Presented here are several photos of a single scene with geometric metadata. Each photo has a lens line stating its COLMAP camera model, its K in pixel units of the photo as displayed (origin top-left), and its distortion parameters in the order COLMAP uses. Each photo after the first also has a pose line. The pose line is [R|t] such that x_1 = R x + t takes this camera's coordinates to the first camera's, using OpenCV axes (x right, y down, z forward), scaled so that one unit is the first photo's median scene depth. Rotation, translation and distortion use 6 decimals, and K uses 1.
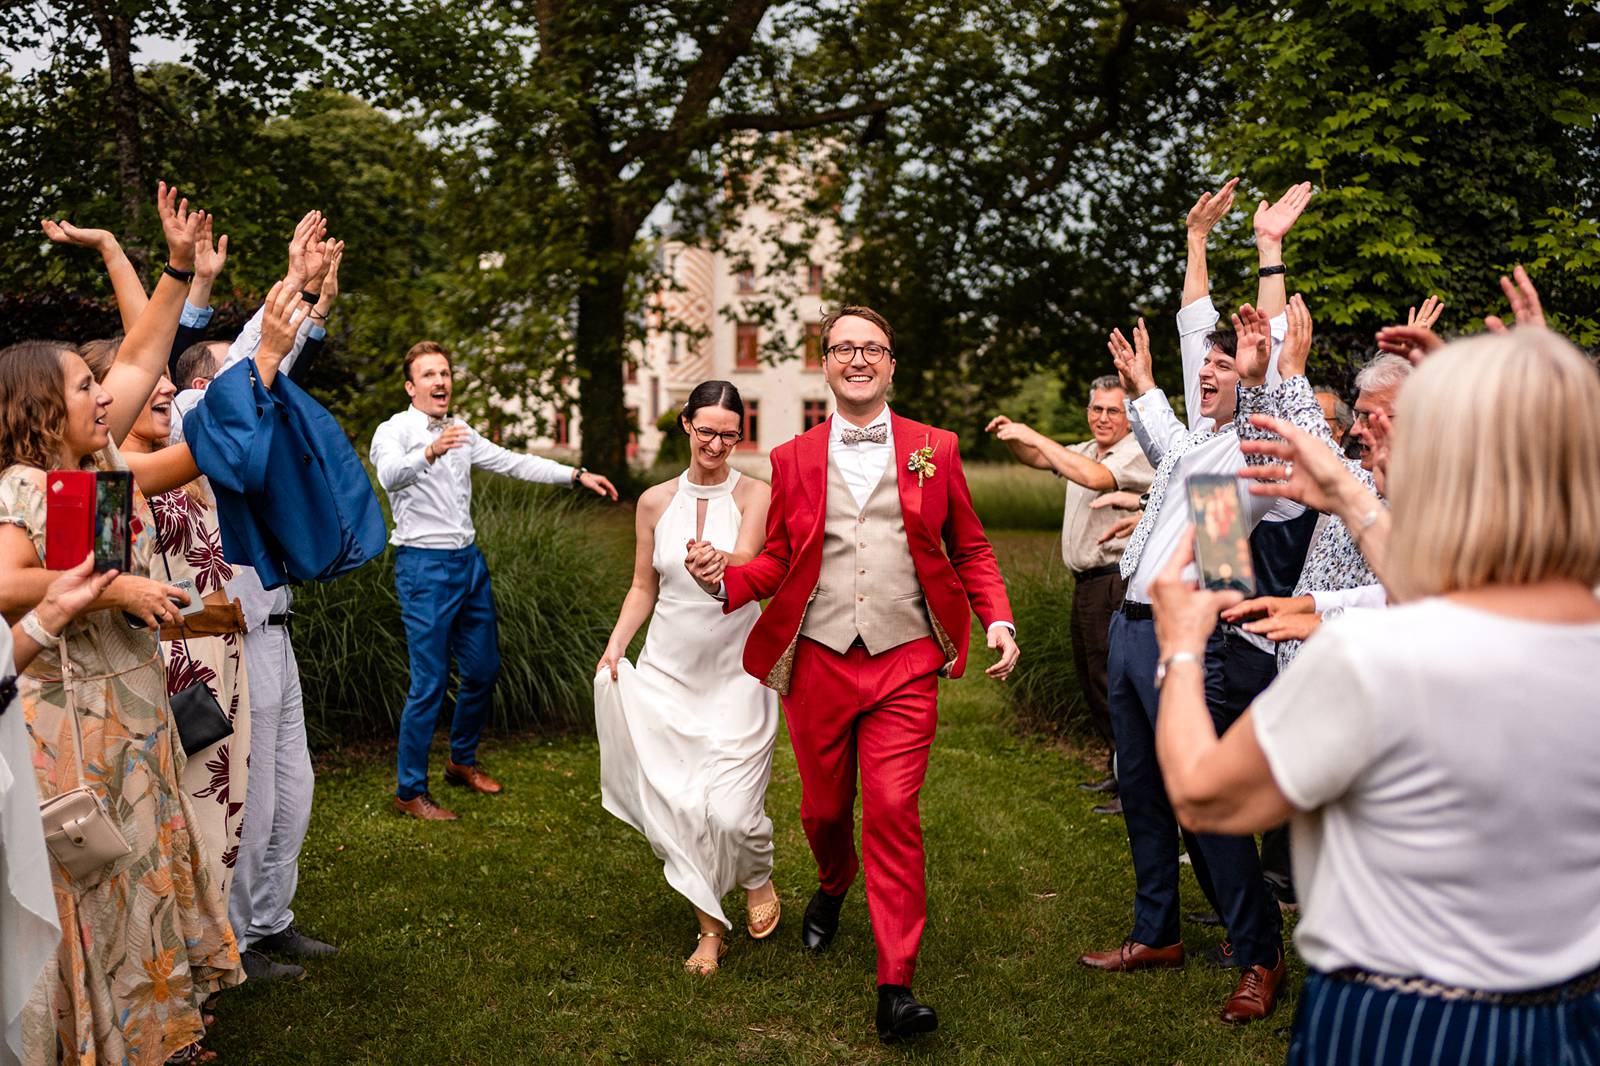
lens RADIAL K [[1649.2, 0, 800.5], [0, 1649.2, 533.3], [0, 0, 1]] dist [-0.032149, 0.000000]
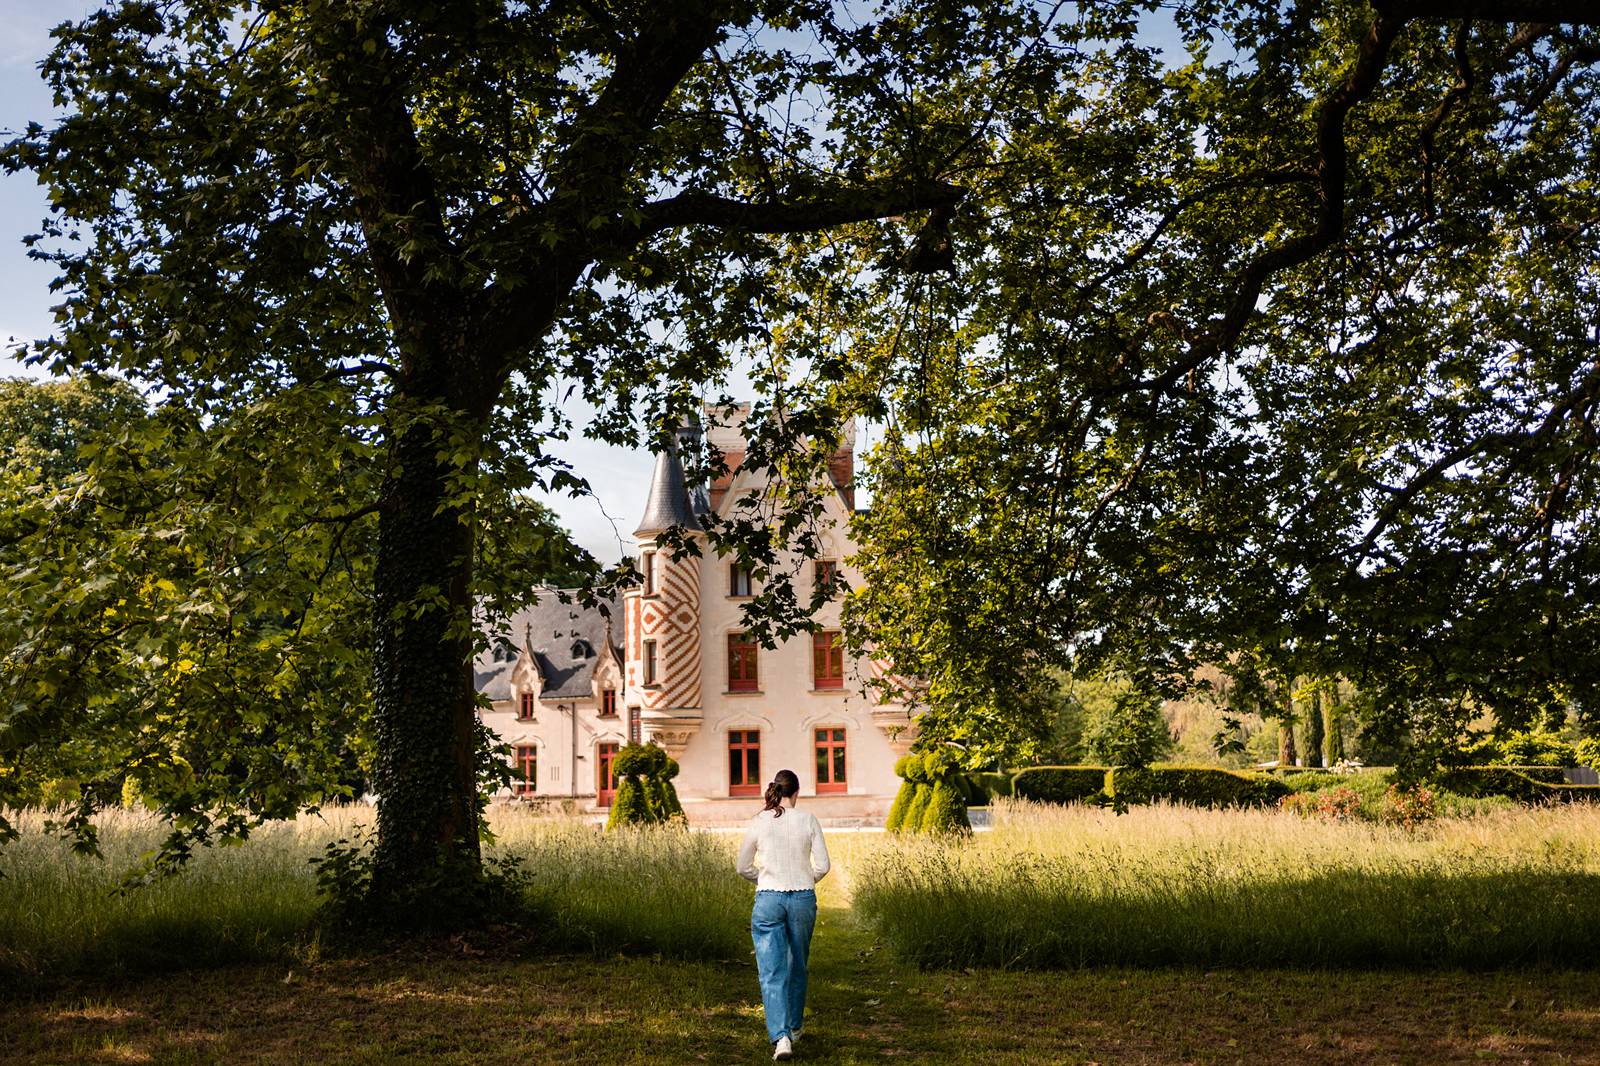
lens RADIAL K [[1649.2, 0, 801.9], [0, 1649.2, 532.4], [0, 0, 1]] dist [-0.032149, 0.000000]
pose [[0.999649, -0.026490, 0.000697, -0.005378], [0.026087, 0.979124, -0.201584, -0.029923], [0.004658, 0.201532, 0.979471, 0.472728]]
